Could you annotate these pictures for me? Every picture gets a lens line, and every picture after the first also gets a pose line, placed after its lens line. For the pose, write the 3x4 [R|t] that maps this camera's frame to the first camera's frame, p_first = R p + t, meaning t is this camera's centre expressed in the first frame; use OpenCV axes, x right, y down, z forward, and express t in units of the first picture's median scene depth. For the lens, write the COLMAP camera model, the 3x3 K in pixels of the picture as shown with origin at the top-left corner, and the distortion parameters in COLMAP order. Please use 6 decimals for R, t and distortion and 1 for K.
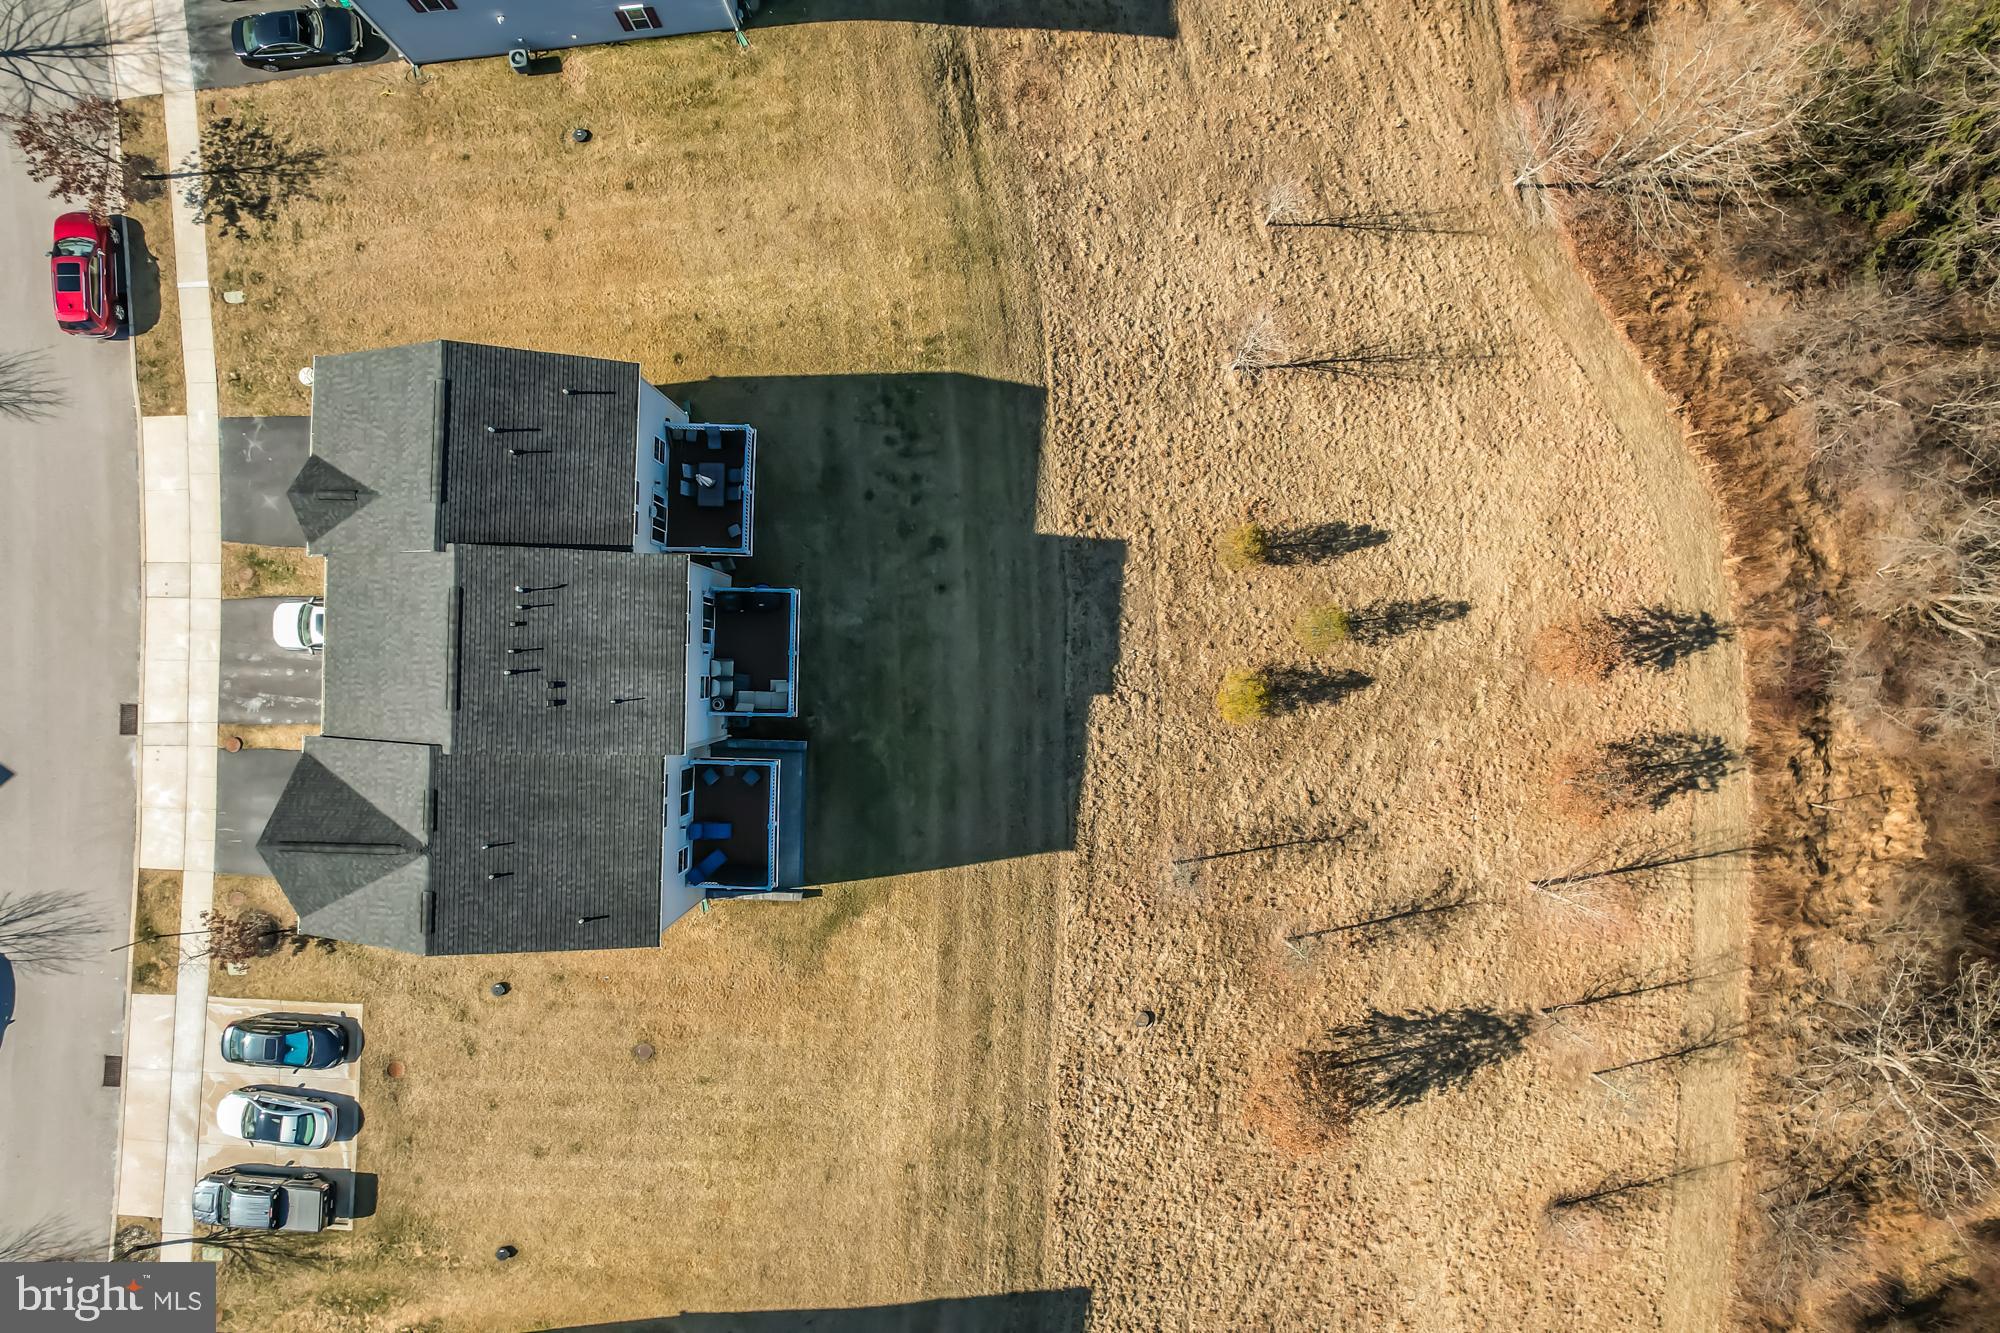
lens RADIAL K [[1280.9, 0, 1006.3], [0, 1280.9, 671.9], [0, 0, 1]] dist [-0.075062, 0.068838]
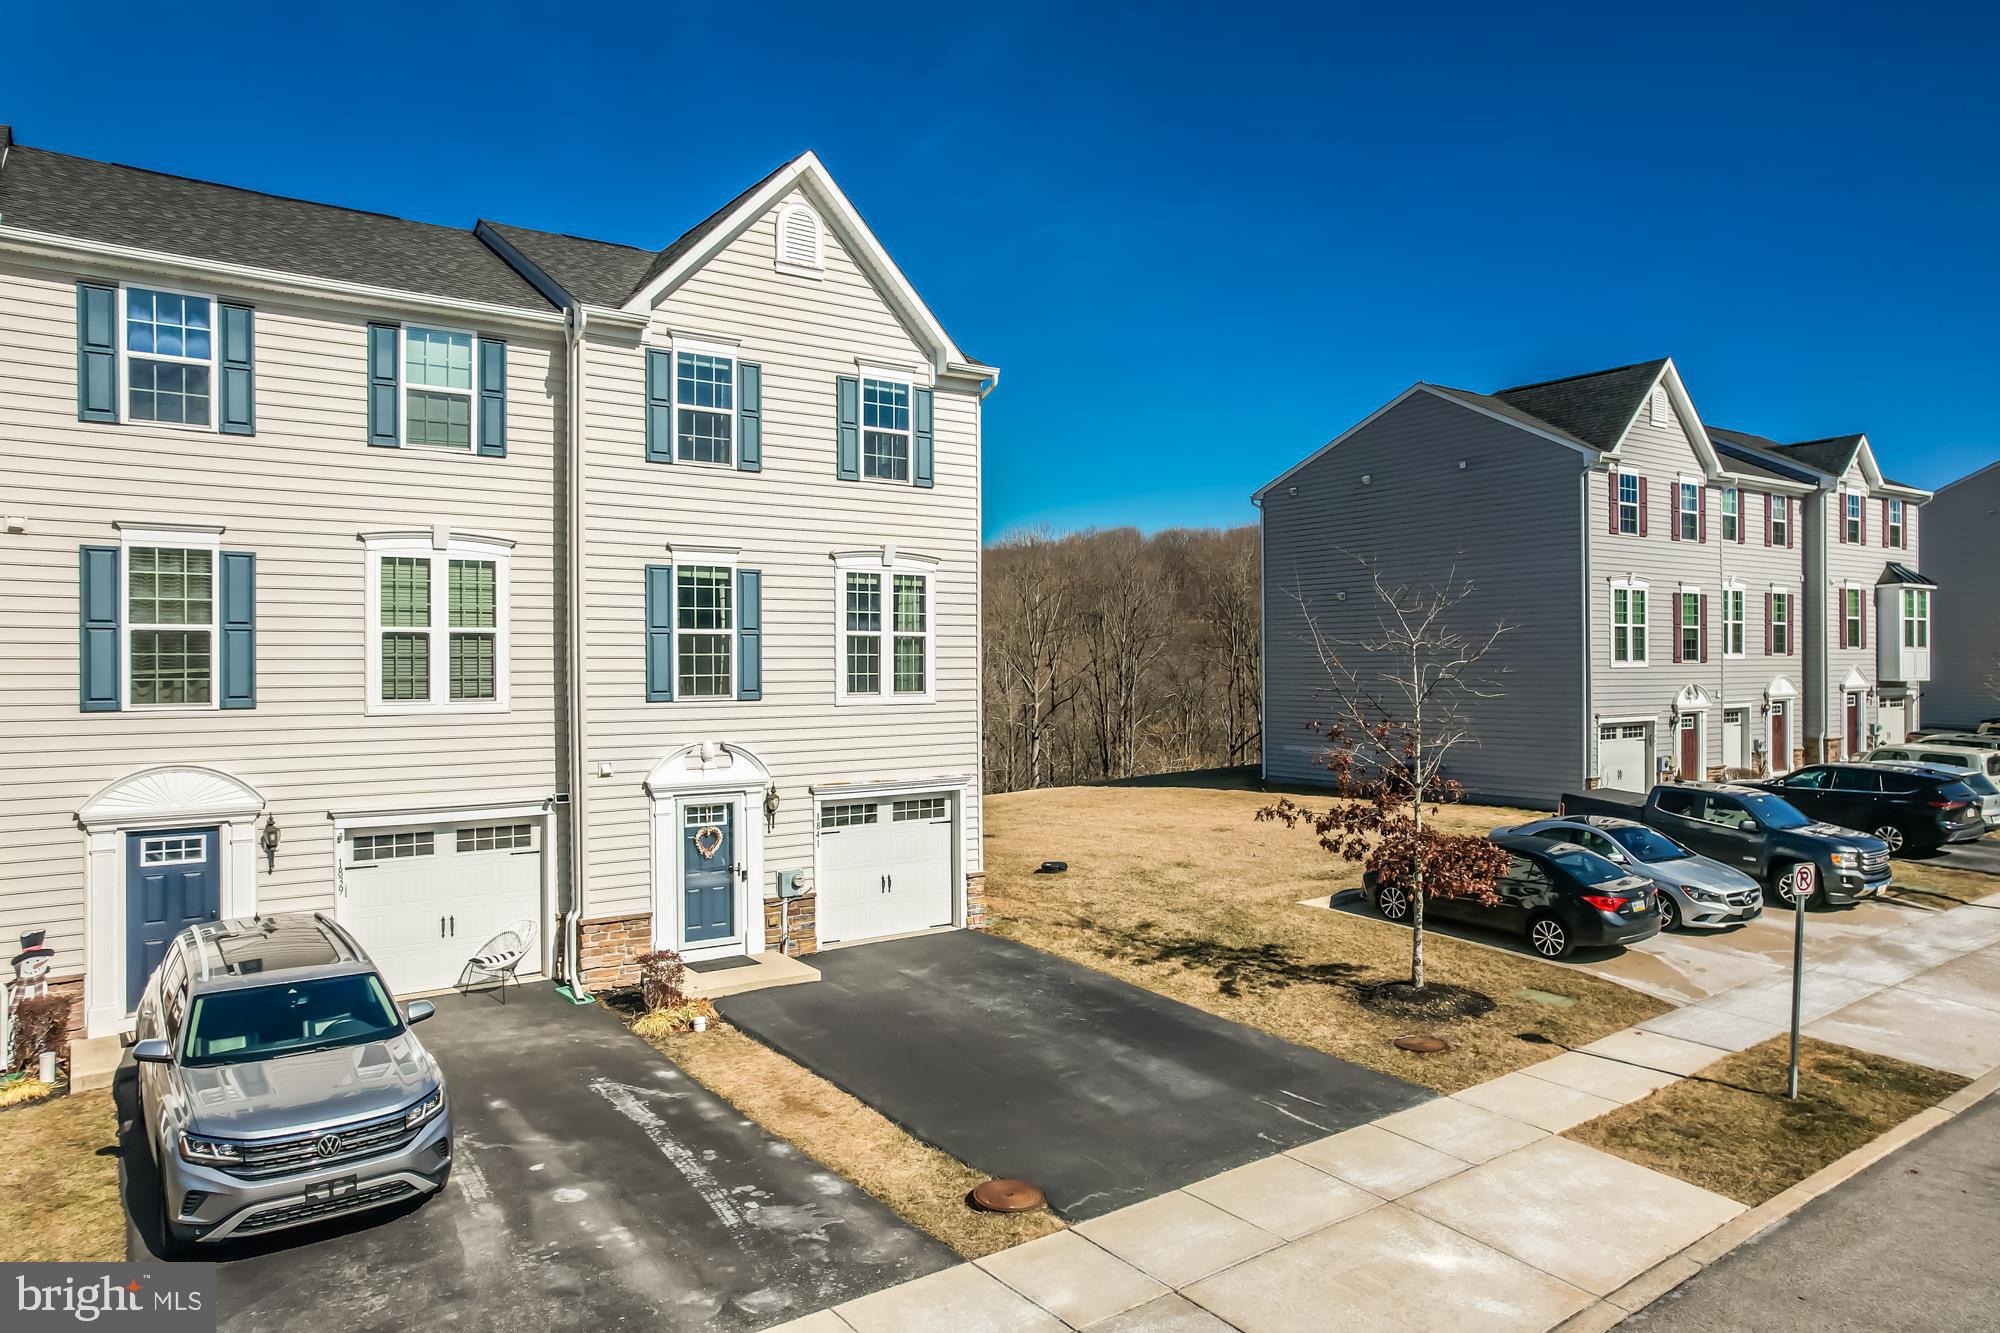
lens RADIAL K [[1280.9, 0, 1006.3], [0, 1280.9, 671.9], [0, 0, 1]] dist [-0.075062, 0.068838]
pose [[-0.615327, -0.012081, 0.788179, -0.782425], [0.788267, -0.006011, 0.615304, -0.072081], [-0.002696, 0.999909, 0.013222, 0.911386]]
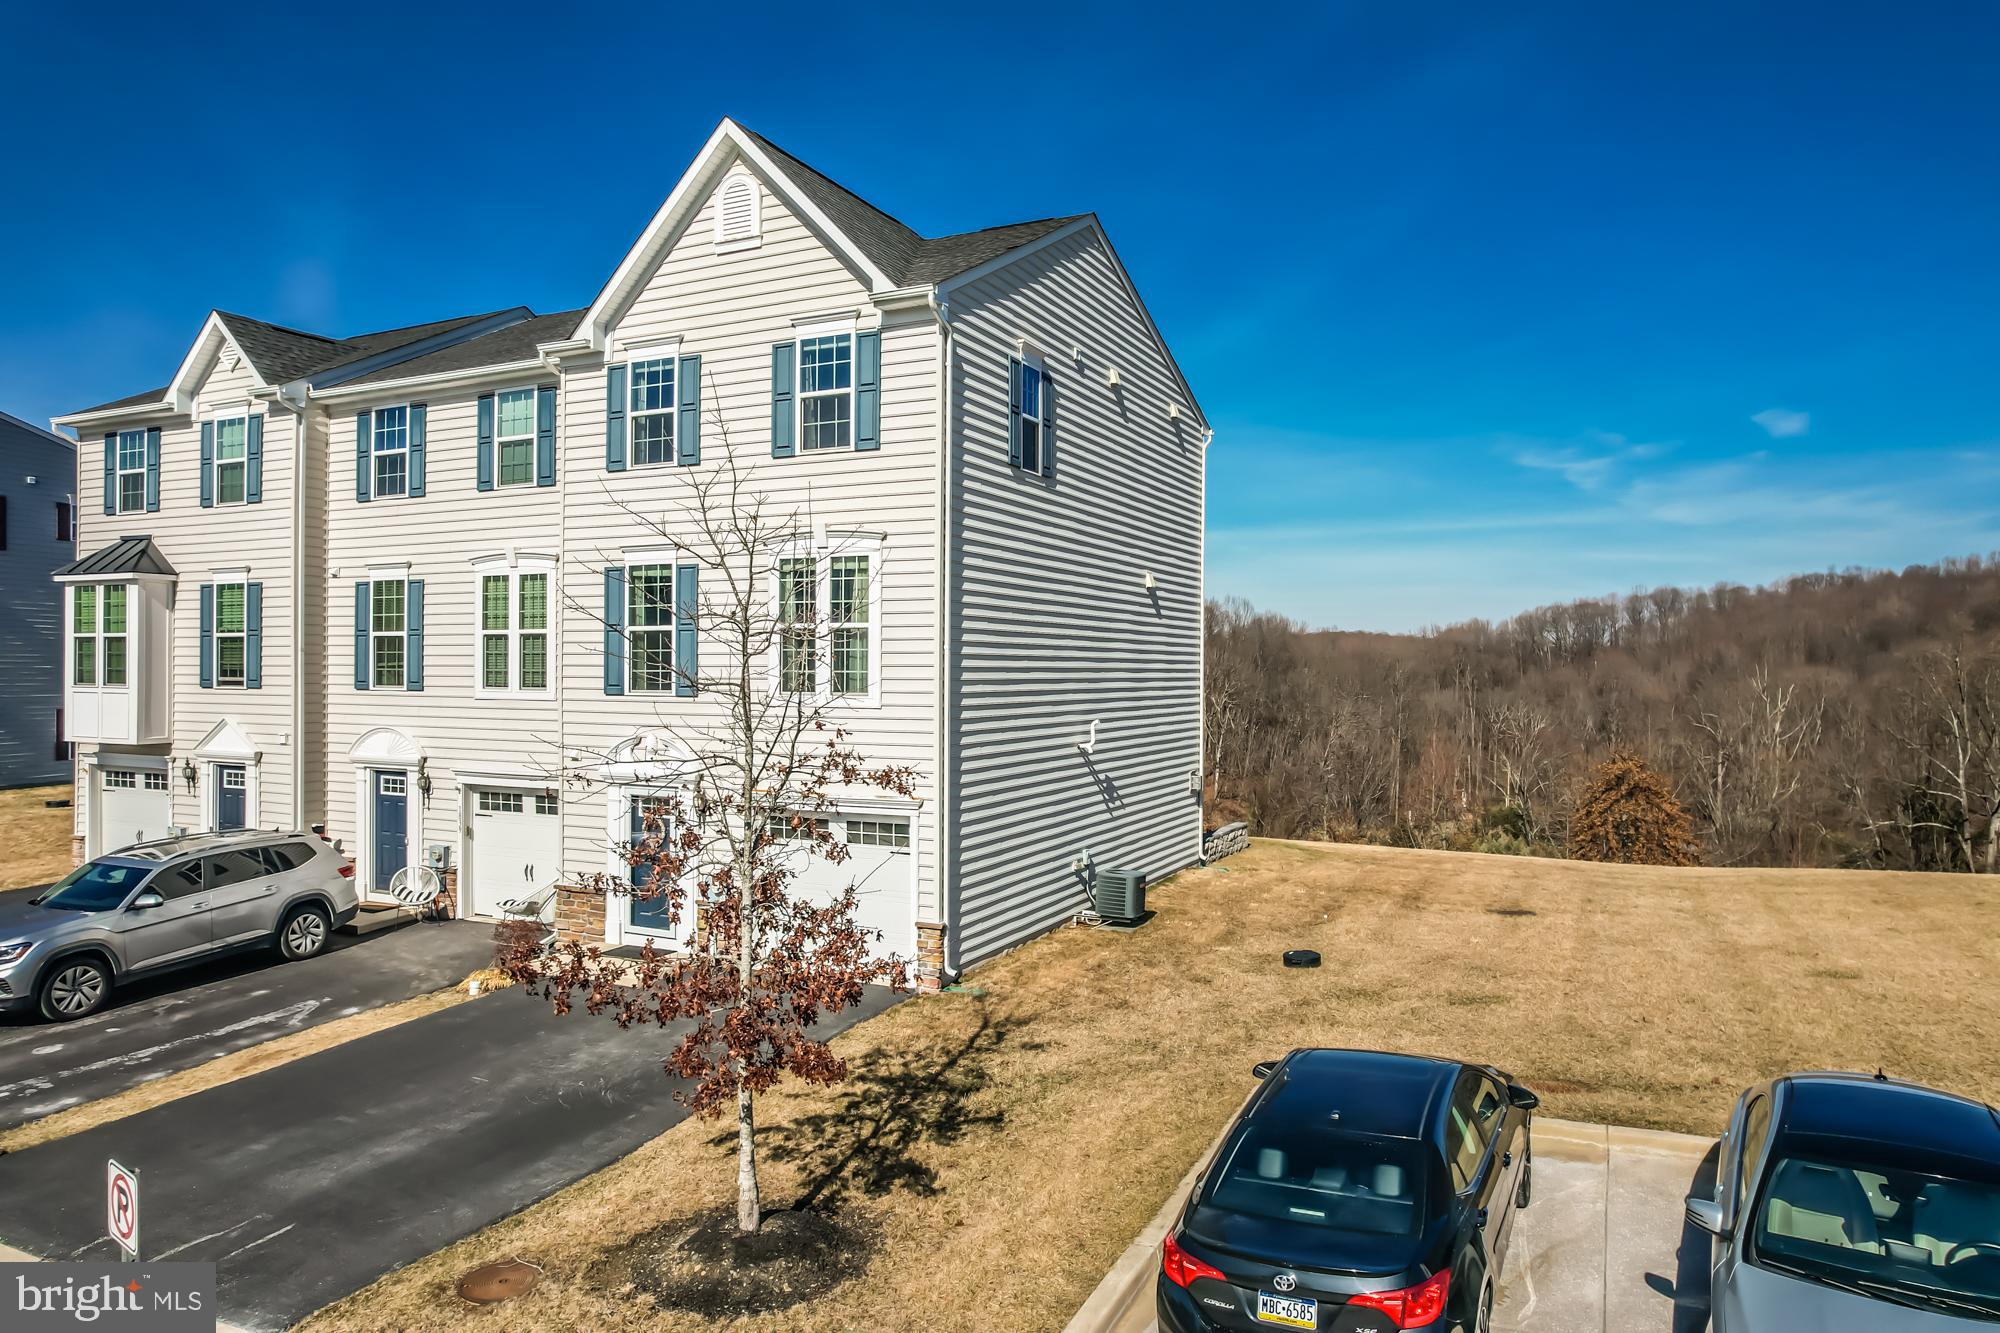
lens RADIAL K [[1280.9, 0, 1006.3], [0, 1280.9, 671.9], [0, 0, 1]] dist [-0.075062, 0.068838]
pose [[0.403566, -0.012648, 0.914863, -0.744165], [0.914950, 0.004508, -0.403542, 0.316207], [0.000980, 0.999910, 0.013392, 0.912756]]
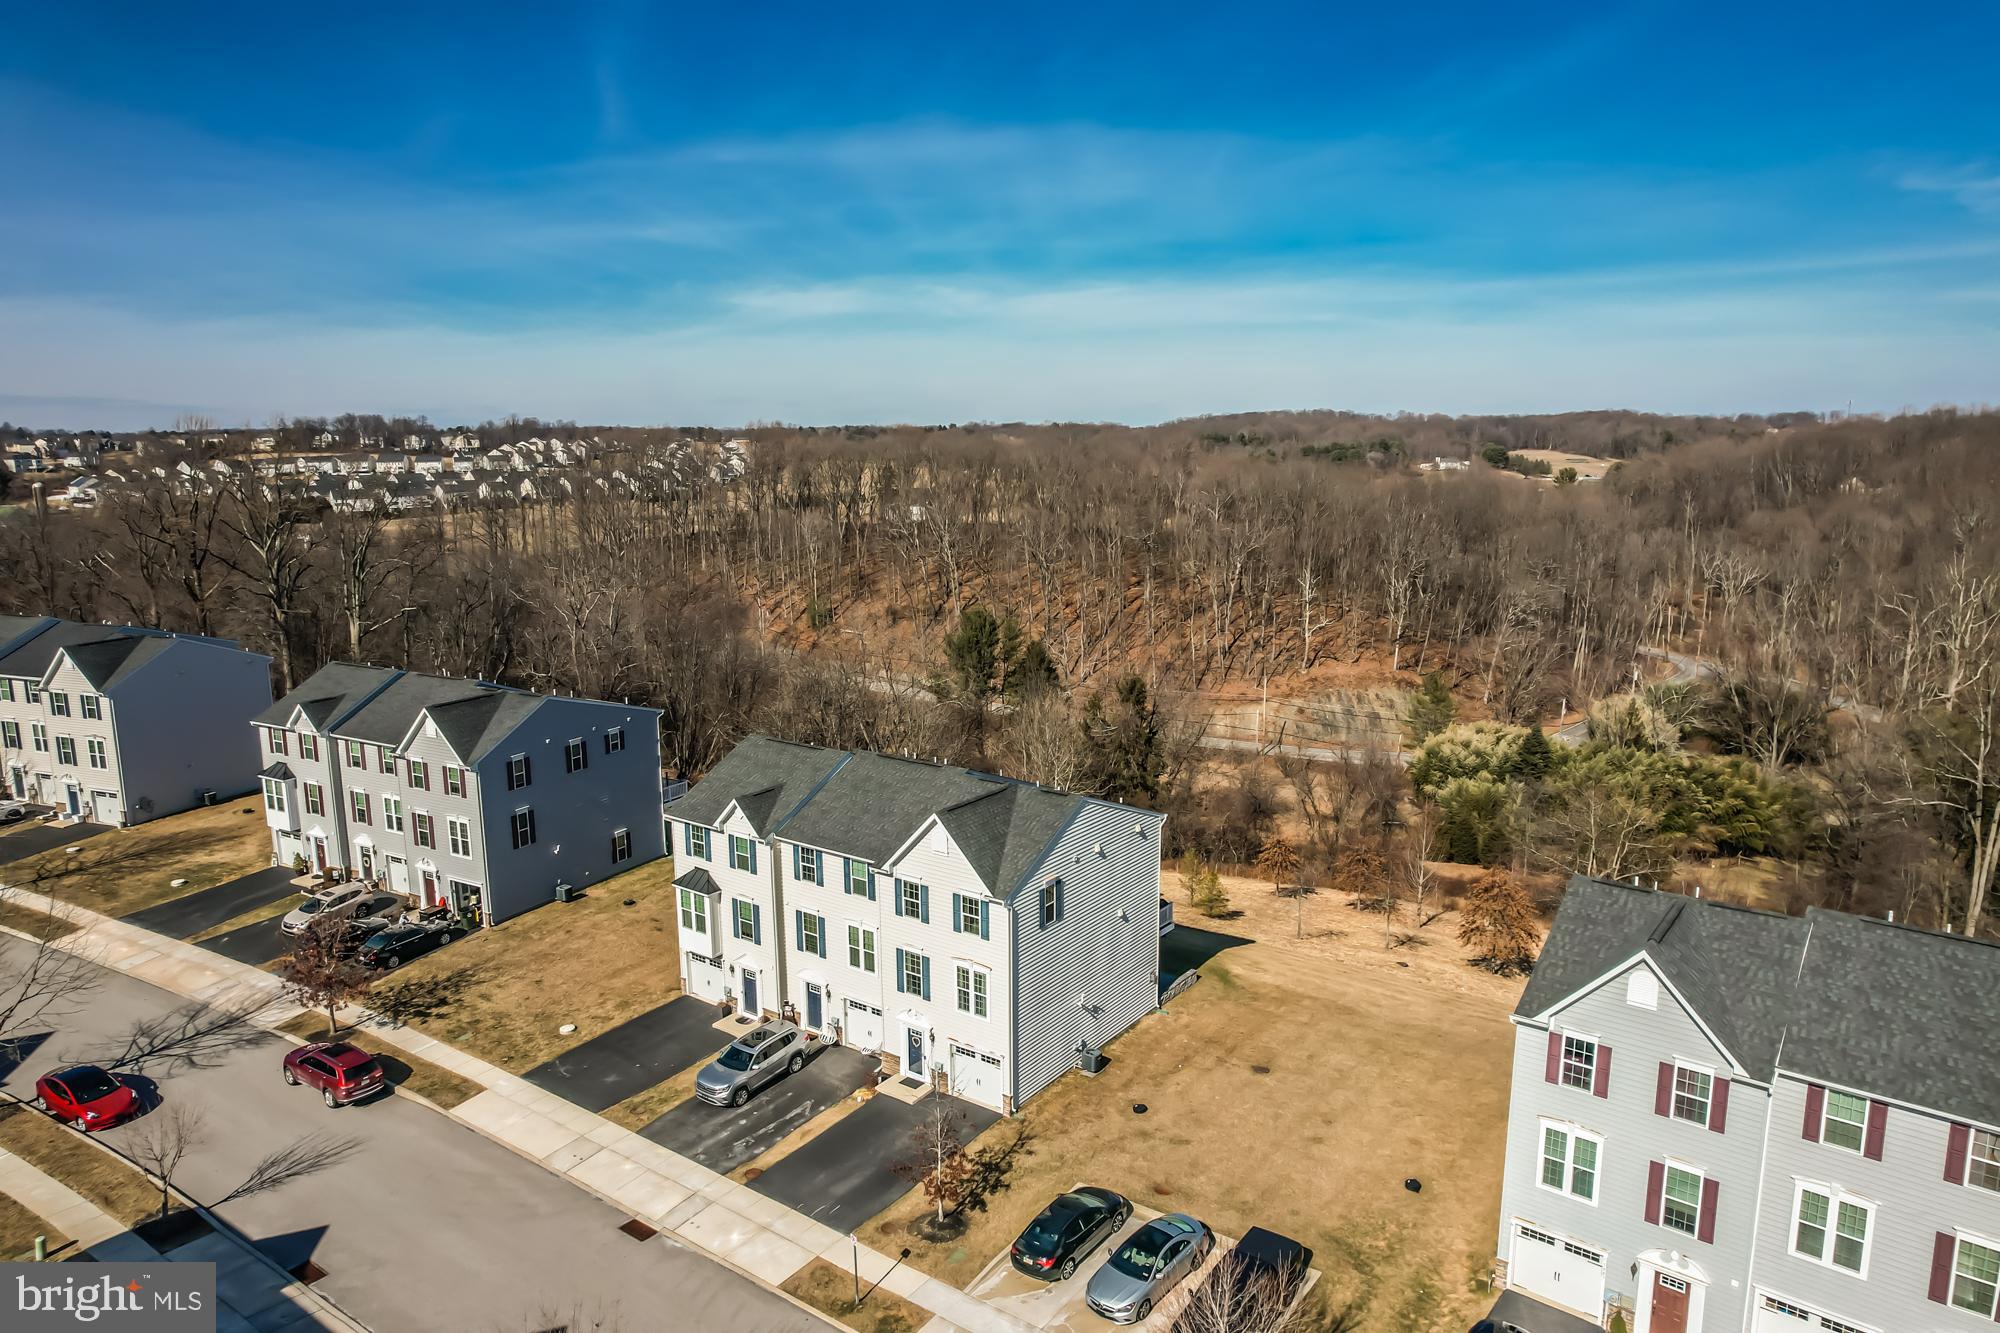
lens RADIAL K [[1263.8, 0, 1006.7], [0, 1263.8, 672.0], [0, 0, 1]] dist [-0.073006, 0.061324]
pose [[0.566221, -0.164394, 0.807694, -1.172422], [0.824117, 0.095078, -0.558382, 0.668288], [0.015001, 0.981802, 0.189315, 0.486610]]
